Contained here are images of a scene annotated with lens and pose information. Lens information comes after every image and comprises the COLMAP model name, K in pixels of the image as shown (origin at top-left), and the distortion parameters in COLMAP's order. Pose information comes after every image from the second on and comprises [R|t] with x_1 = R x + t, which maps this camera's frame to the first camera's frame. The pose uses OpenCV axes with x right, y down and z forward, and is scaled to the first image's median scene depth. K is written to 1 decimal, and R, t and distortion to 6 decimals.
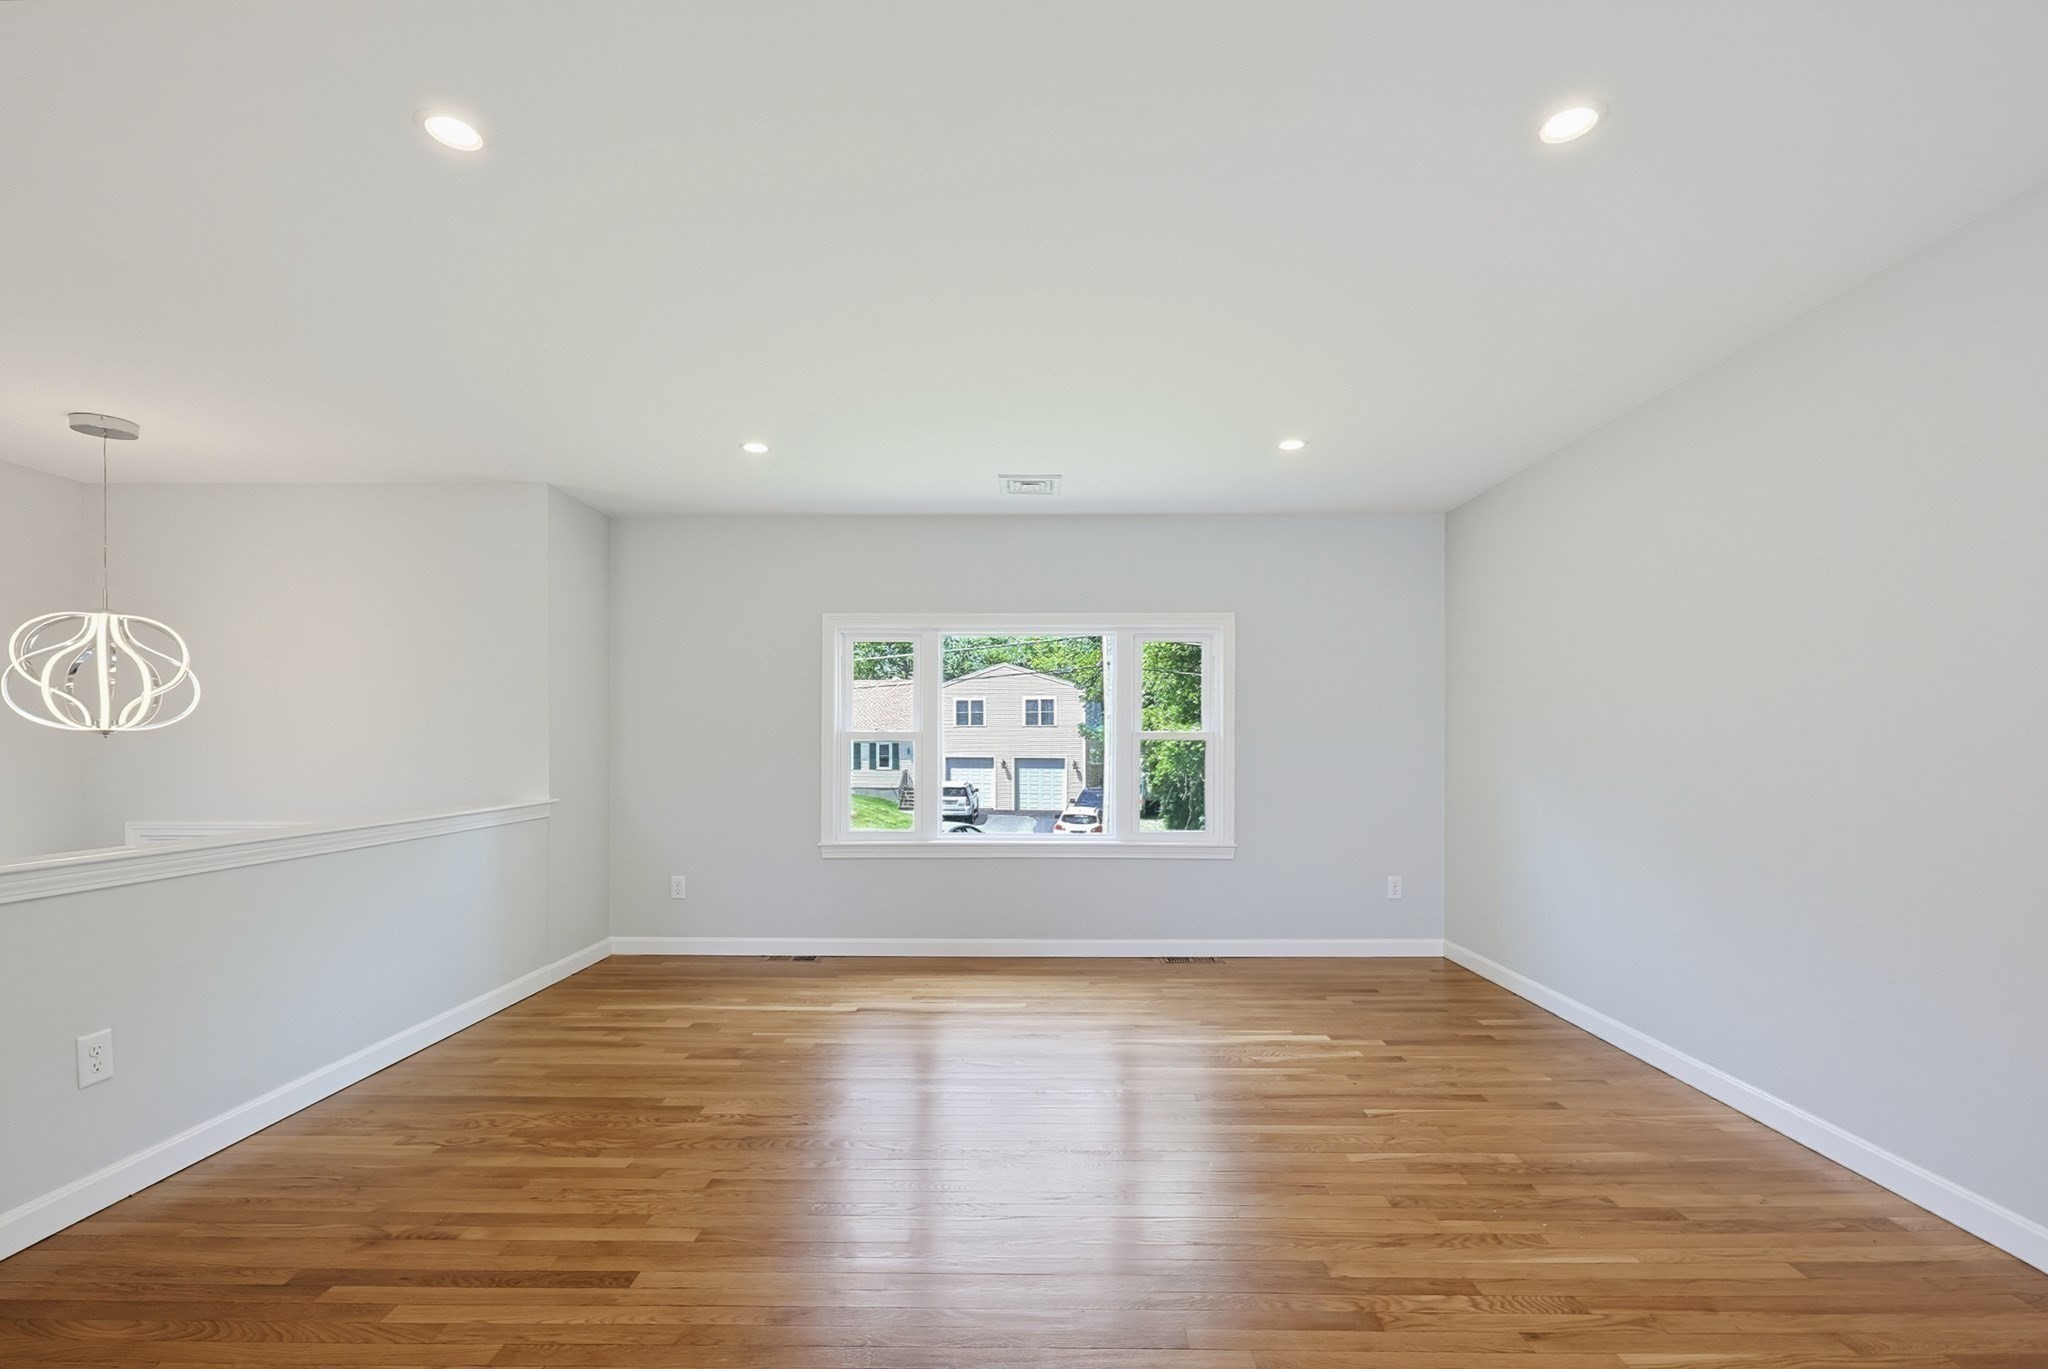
lens RADIAL K [[895.2, 0, 1031.0], [0, 895.2, 747.6], [0, 0, 1]] dist [-0.001589, -0.000248]
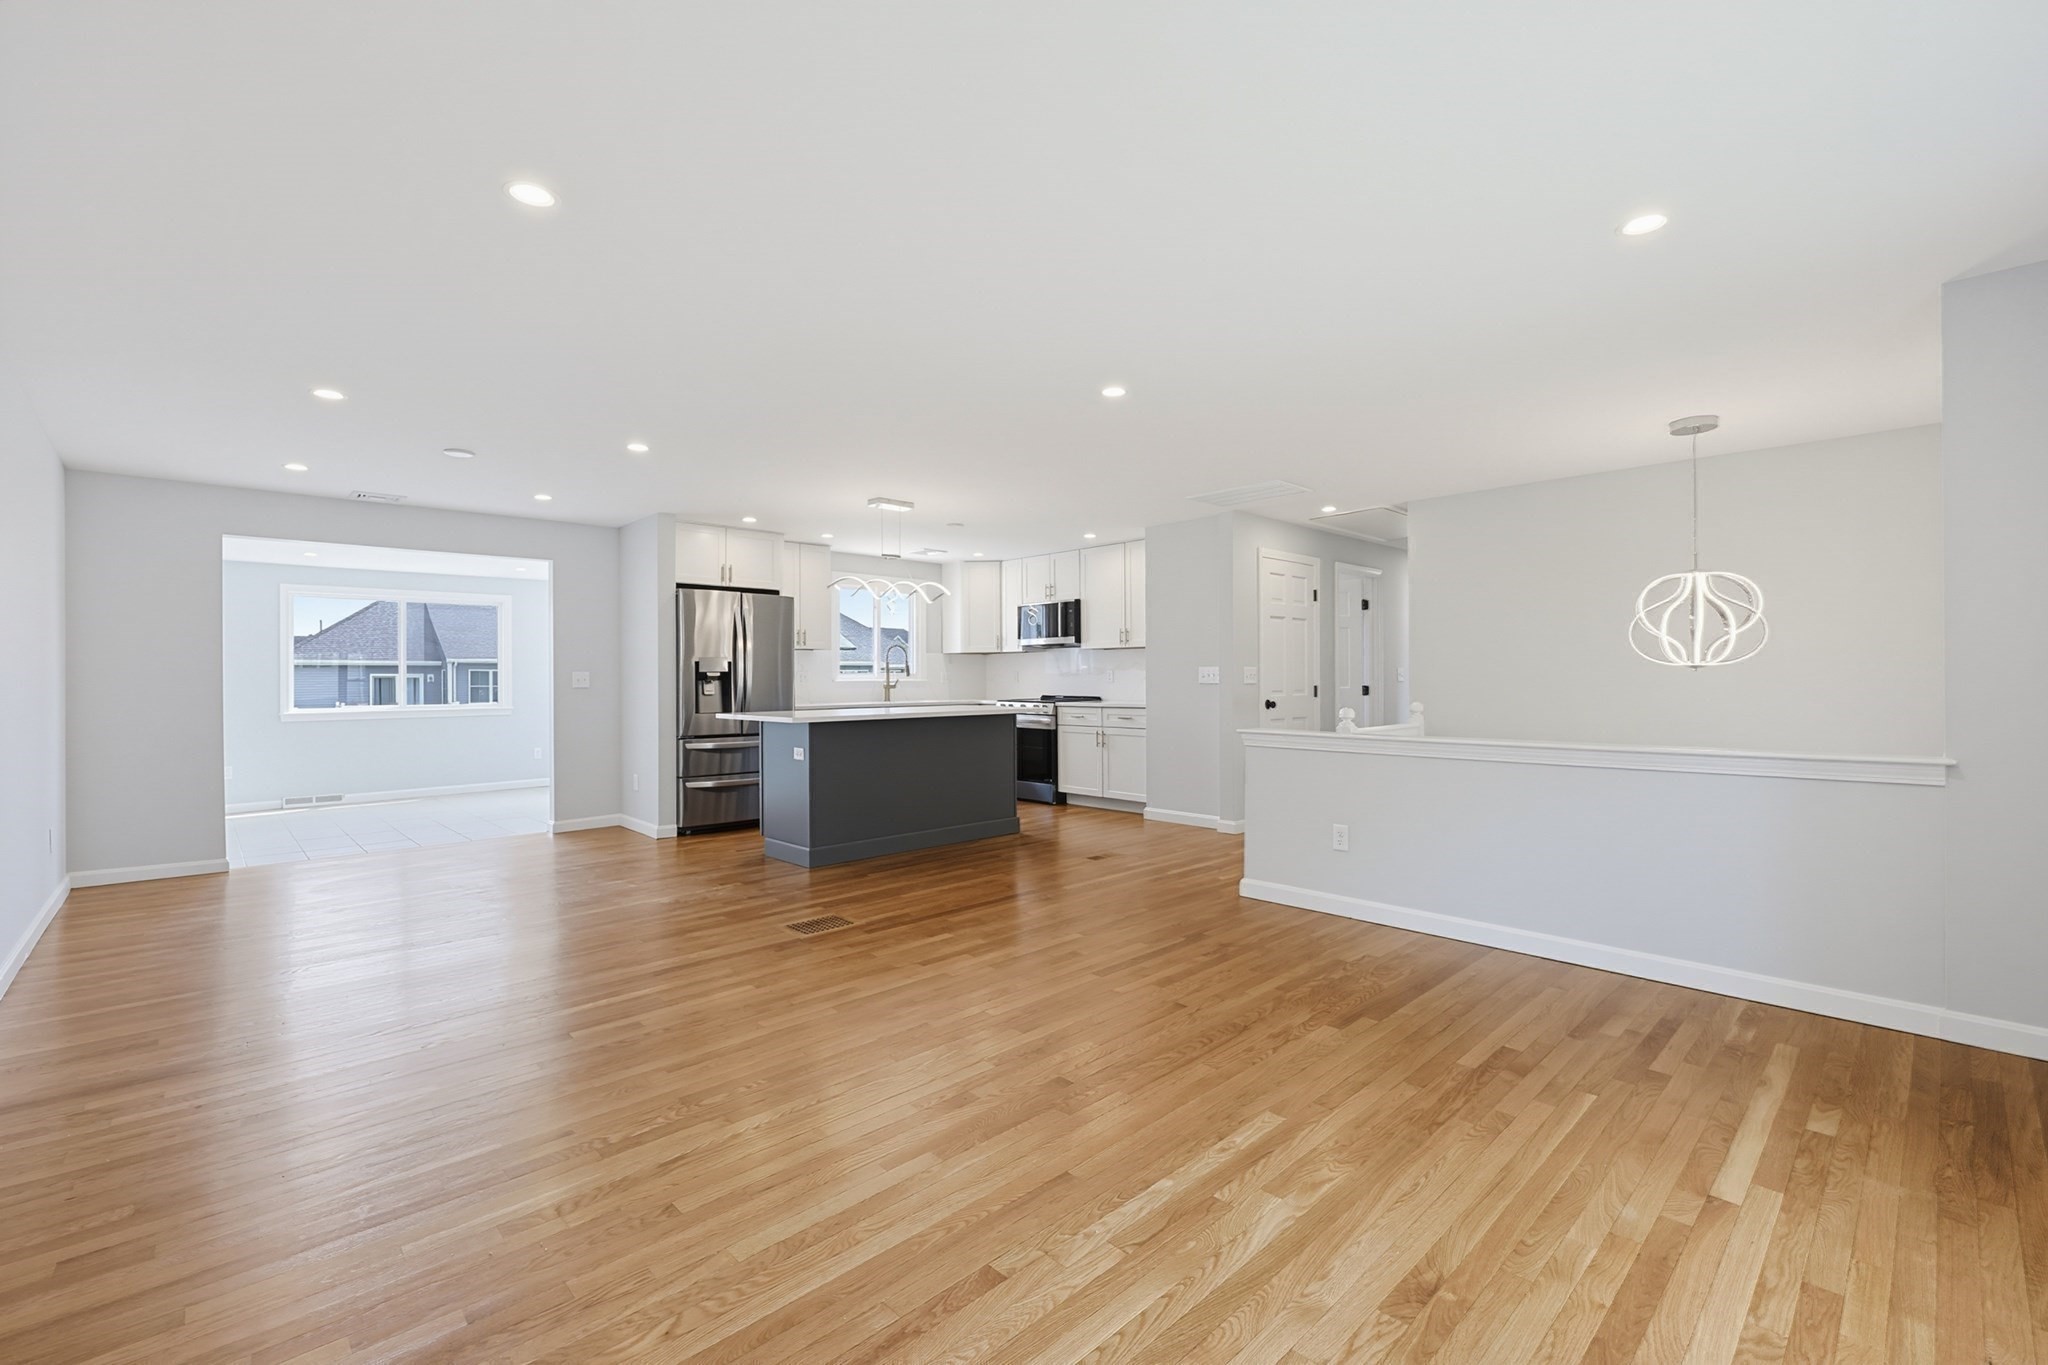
lens RADIAL K [[869.7, 0, 1030.8], [0, 869.7, 679.9], [0, 0, 1]] dist [0.000920, 0.000236]
pose [[-0.719789, 0.005817, -0.694169, 0.414570], [0.001082, 0.999973, 0.007258, -0.006940], [0.694192, 0.004473, -0.719776, 1.040043]]
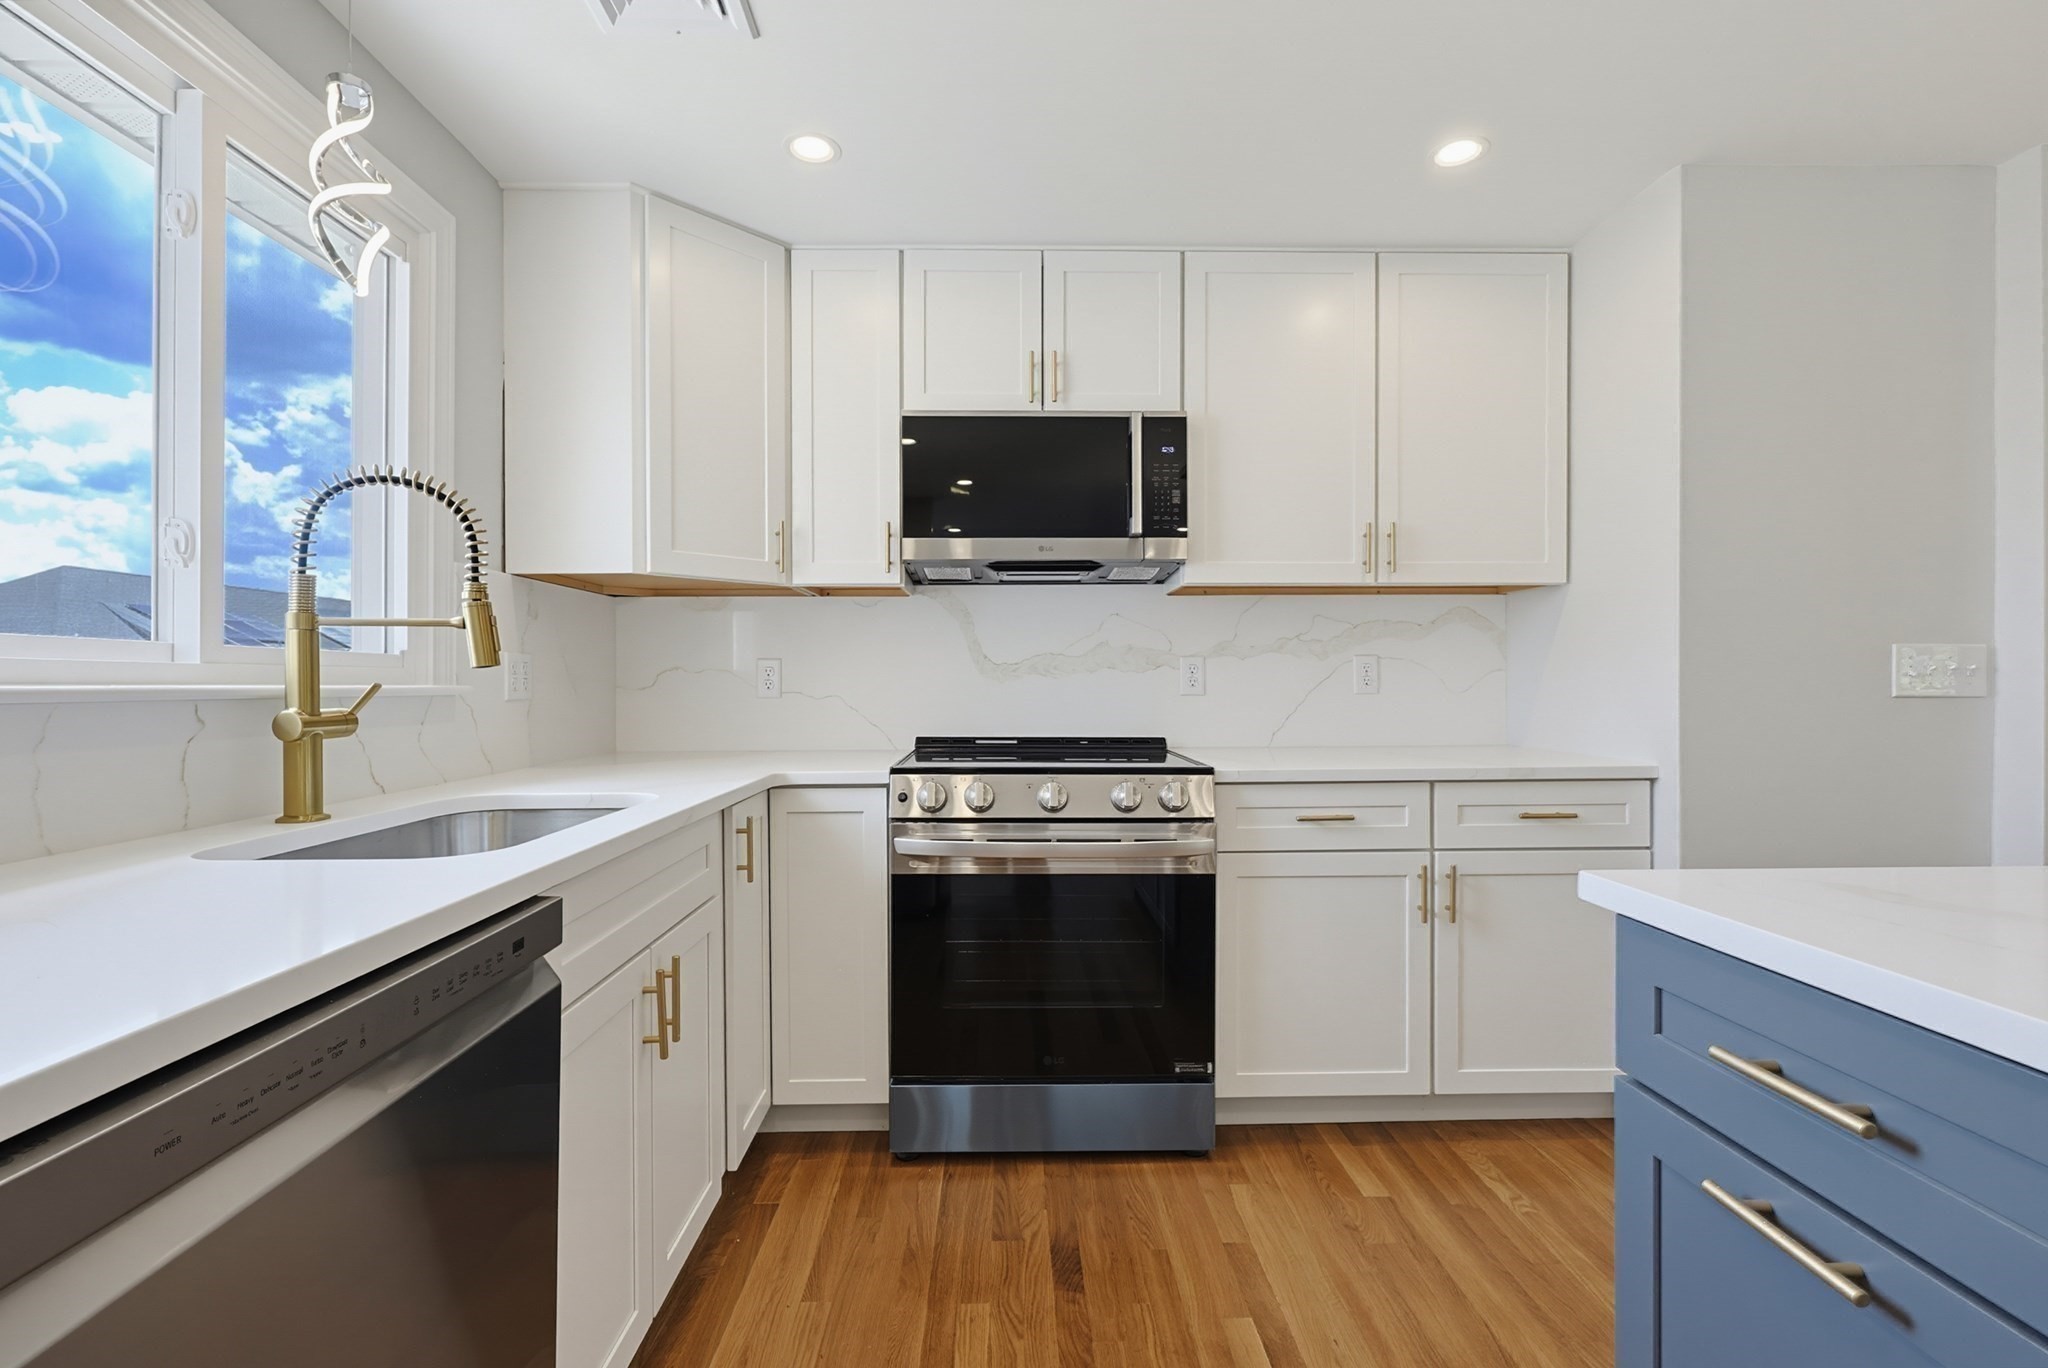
lens RADIAL K [[889.3, 0, 1018.6], [0, 889.3, 687.3], [0, 0, 1]] dist [-0.000595, -0.000125]
pose [[0.026476, 0.005842, -0.999632, -0.462090], [-0.003484, 0.999977, 0.005752, 0.005826], [0.999643, 0.003330, 0.026495, -0.478317]]
